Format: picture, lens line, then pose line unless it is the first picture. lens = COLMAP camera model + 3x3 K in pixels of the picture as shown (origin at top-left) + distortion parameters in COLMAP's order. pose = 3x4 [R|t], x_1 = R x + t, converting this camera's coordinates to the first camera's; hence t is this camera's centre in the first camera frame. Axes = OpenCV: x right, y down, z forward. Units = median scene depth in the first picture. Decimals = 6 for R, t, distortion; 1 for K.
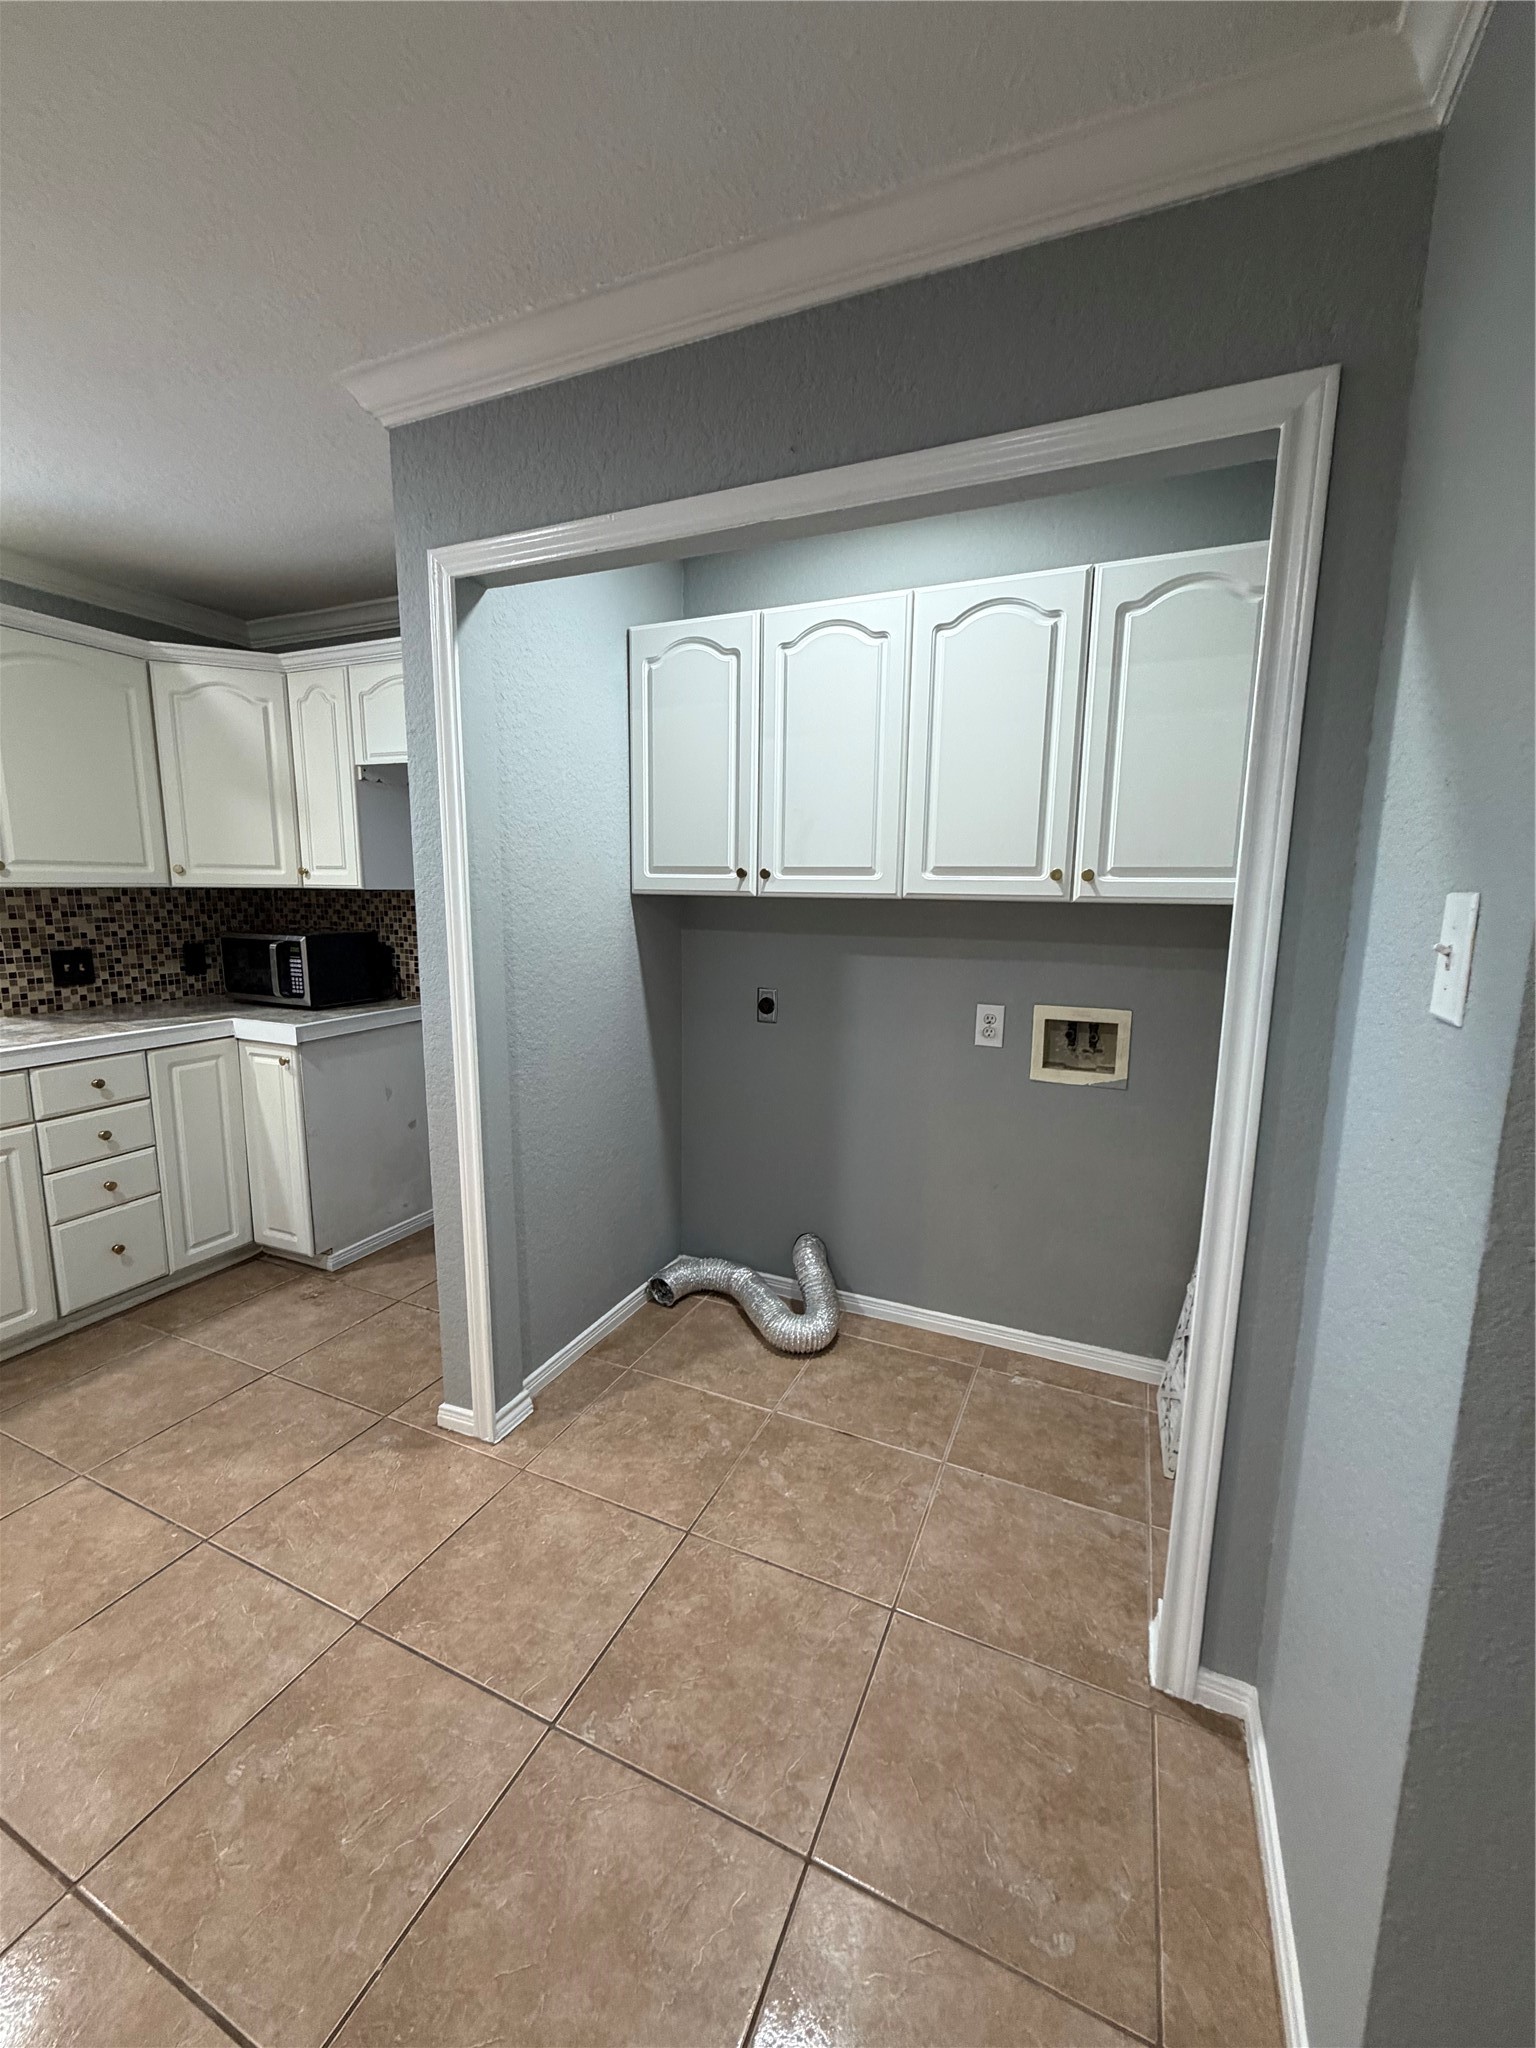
lens RADIAL K [[815.9, 0, 766.7], [0, 815.9, 1013.5], [0, 0, 1]] dist [0.001843, 0.000120]
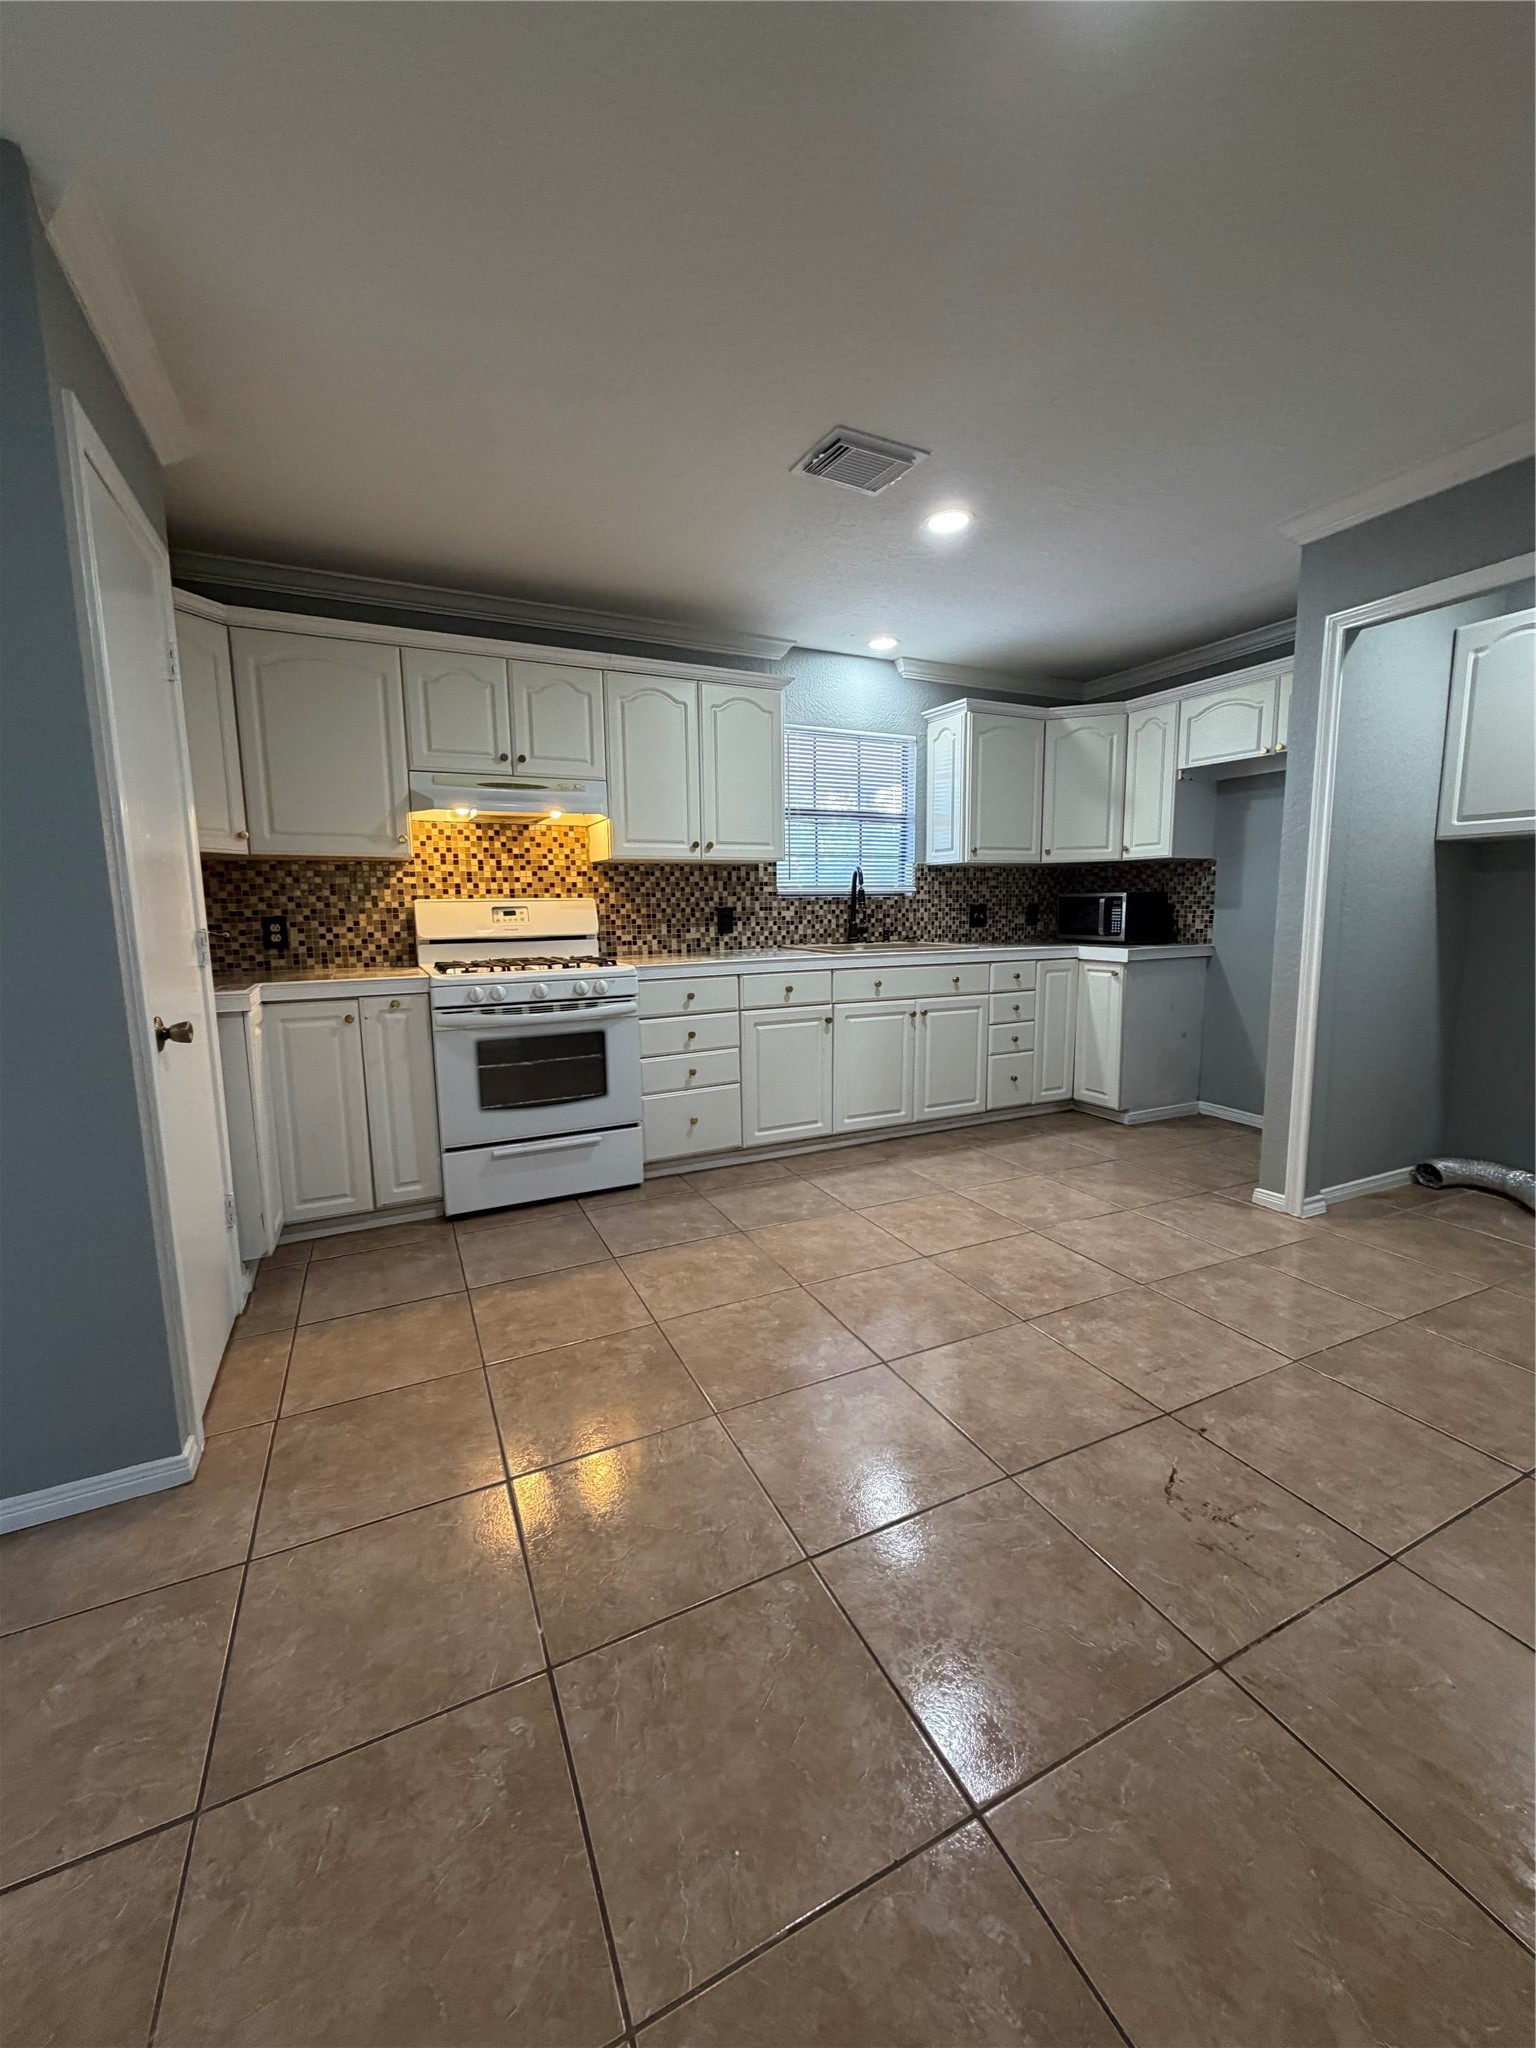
lens RADIAL K [[815.9, 0, 766.7], [0, 815.9, 1013.5], [0, 0, 1]] dist [0.001843, 0.000120]
pose [[0.756672, 0.065072, -0.650548, -0.095282], [-0.078036, 0.996910, 0.008951, 0.162937], [0.649121, 0.043993, 0.759412, -0.526473]]
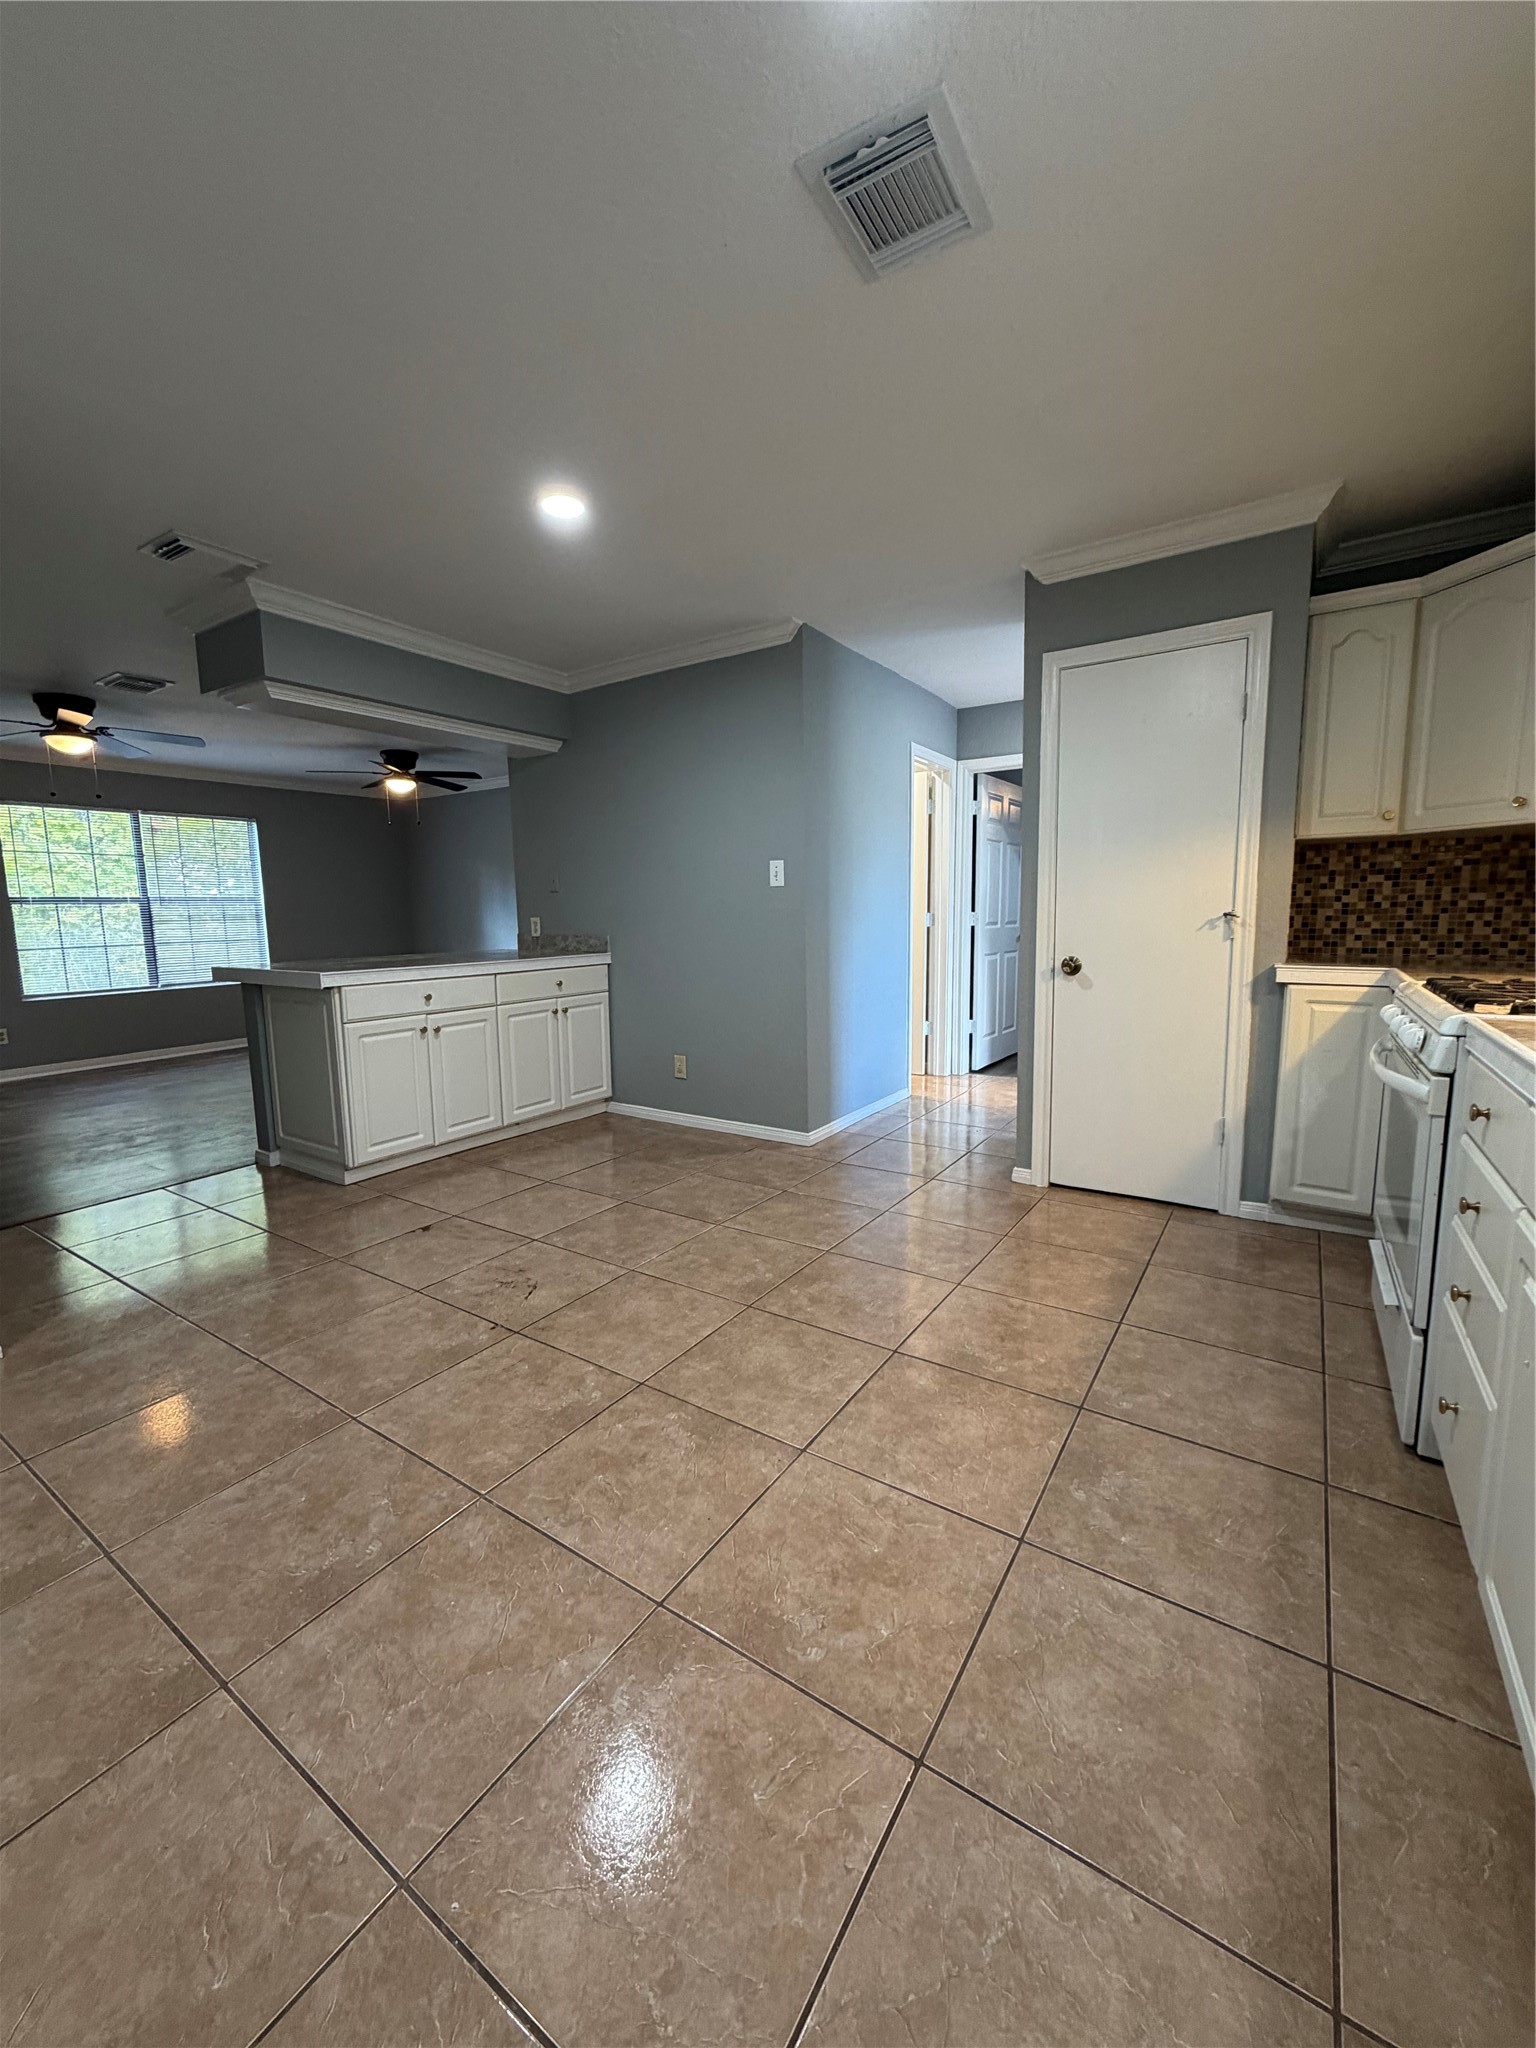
lens RADIAL K [[805.8, 0, 768.0], [0, 805.8, 1024.0], [0, 0, 1]] dist [0.013549, 0.000129]
pose [[-0.986822, -0.019119, 0.160678, -0.602928], [0.029007, 0.956008, 0.291902, -0.038782], [-0.159190, 0.292716, -0.942855, 0.766528]]
